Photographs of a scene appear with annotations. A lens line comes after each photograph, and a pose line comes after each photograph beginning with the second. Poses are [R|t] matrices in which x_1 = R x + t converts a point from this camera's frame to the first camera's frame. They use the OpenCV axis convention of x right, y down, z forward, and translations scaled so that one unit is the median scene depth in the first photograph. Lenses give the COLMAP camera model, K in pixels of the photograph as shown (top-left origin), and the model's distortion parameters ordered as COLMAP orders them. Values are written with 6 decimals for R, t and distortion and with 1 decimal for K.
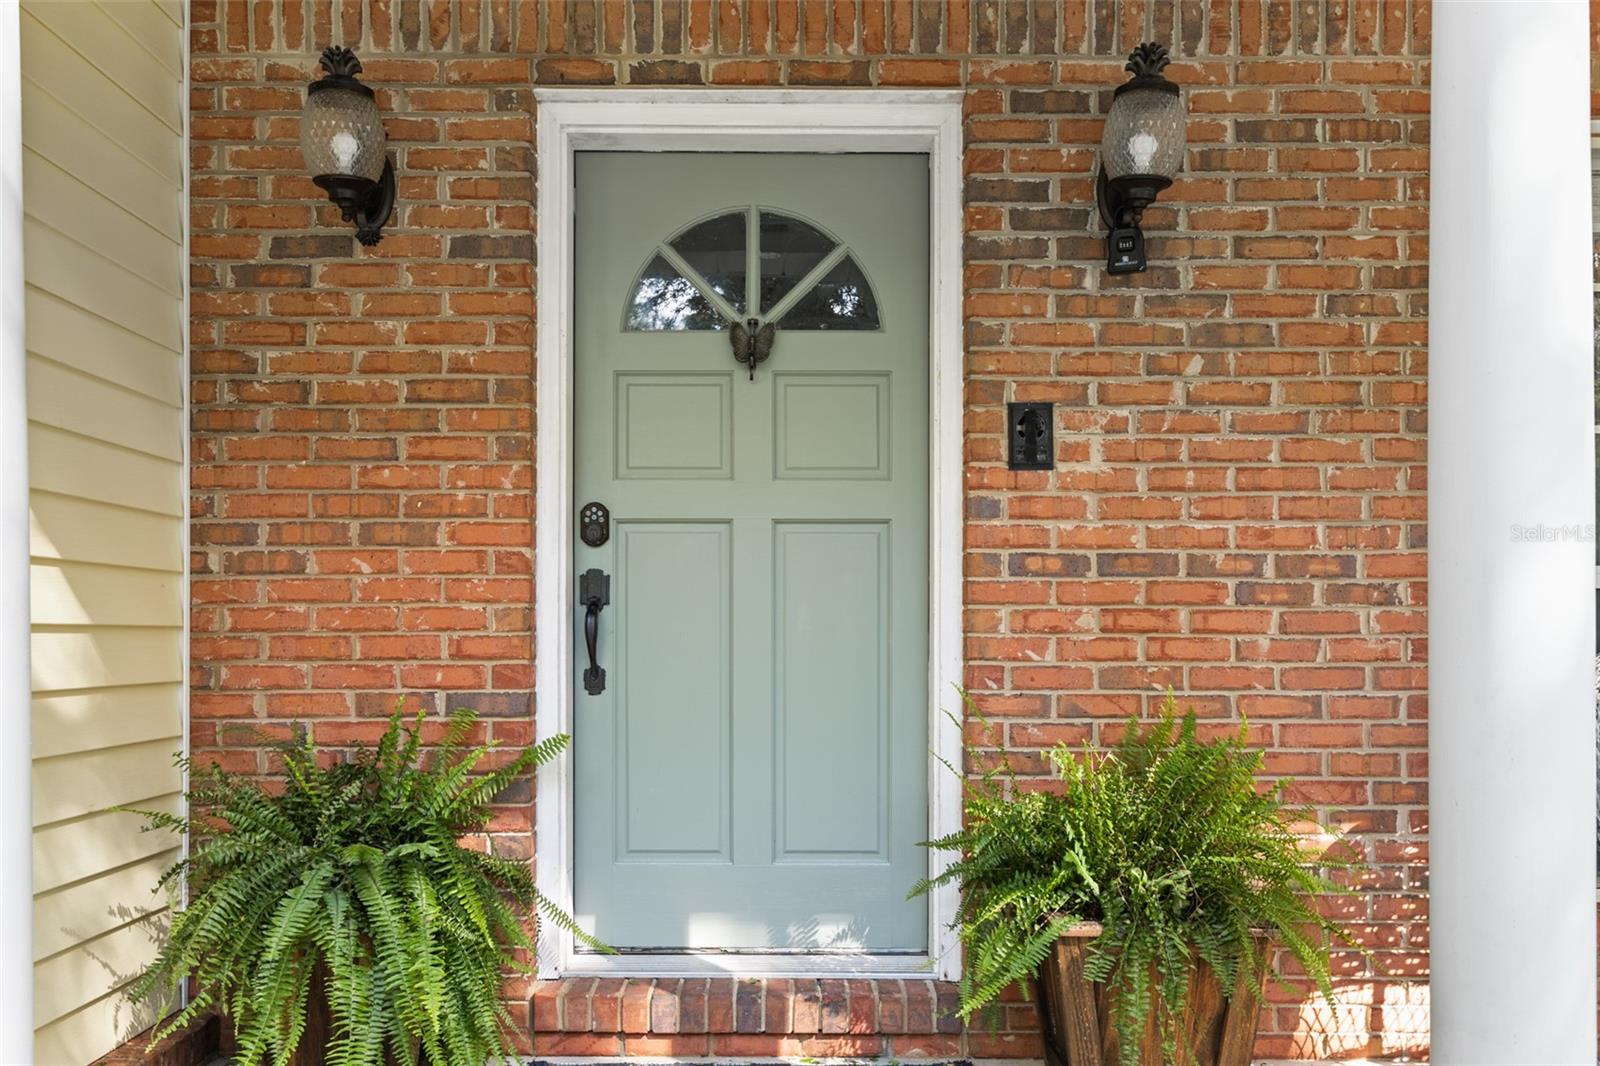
lens RADIAL K [[1258.0, 0, 799.5], [0, 1258.0, 637.9], [0, 0, 1]] dist [-0.001780, -0.000496]
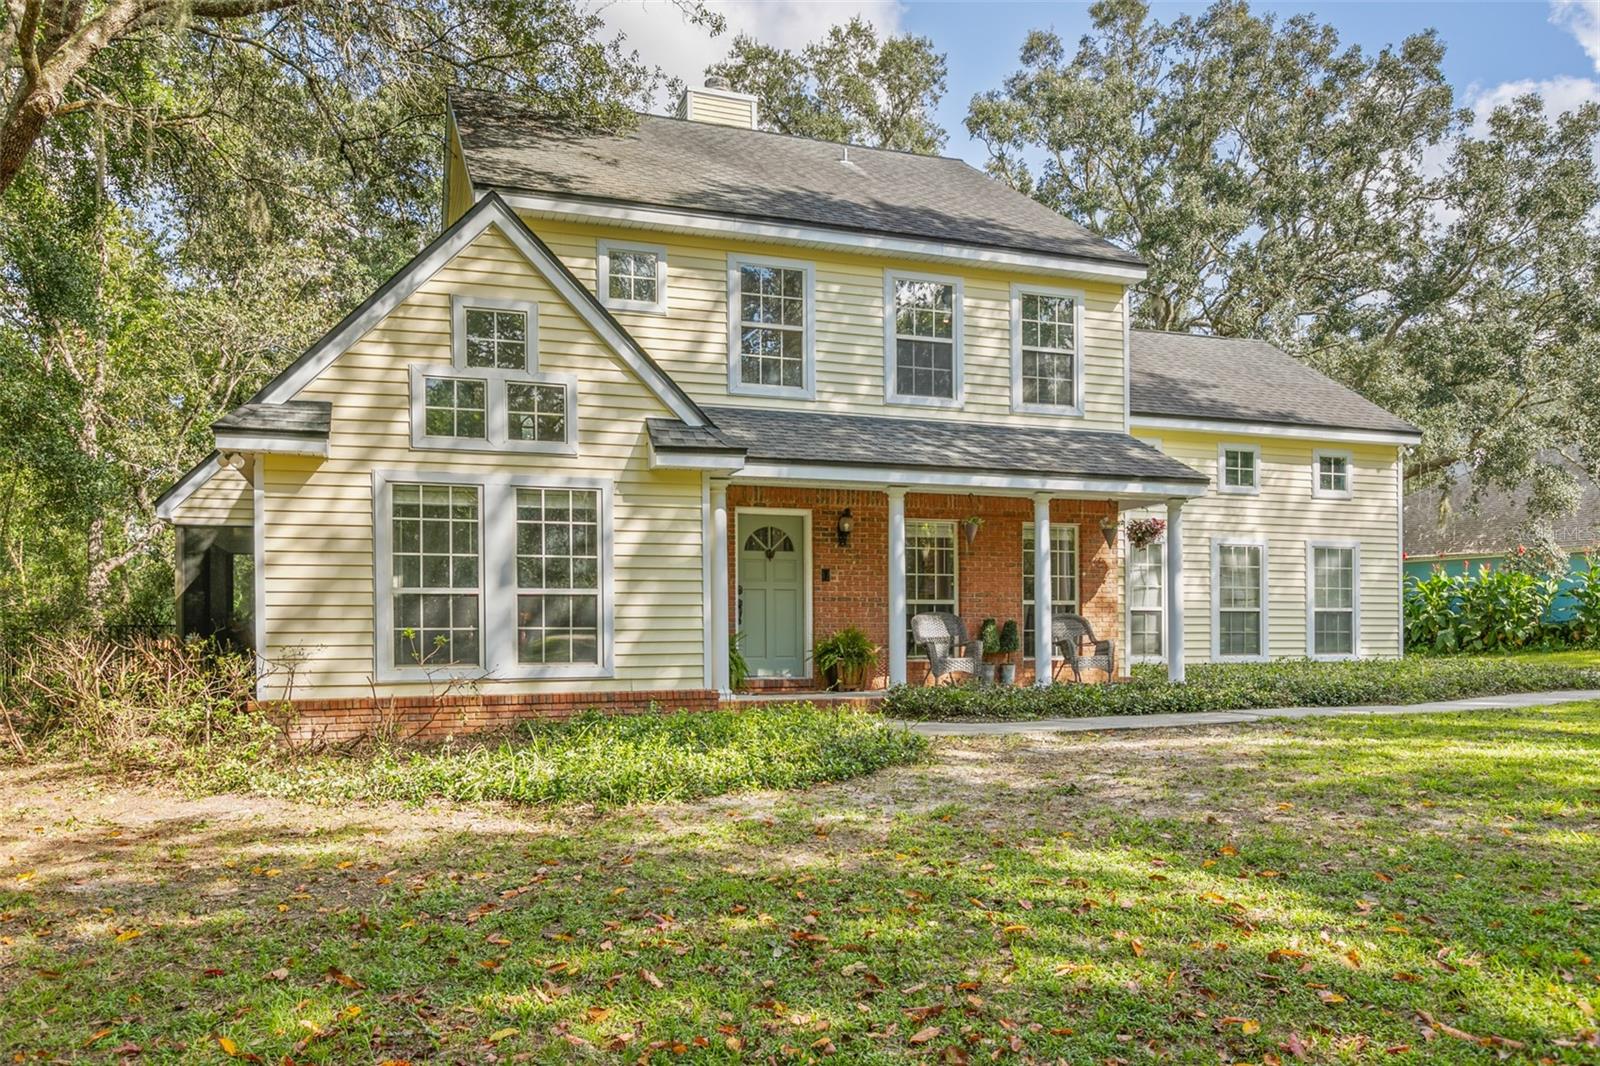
lens RADIAL K [[1158.0, 0, 799.7], [0, 1158.0, 640.0], [0, 0, 1]] dist [0.007287, 0.001061]
pose [[0.937194, -0.009001, 0.348693, -1.625324], [0.007069, 0.999952, 0.006812, 0.081394], [-0.348737, -0.003919, 0.937212, -3.552247]]
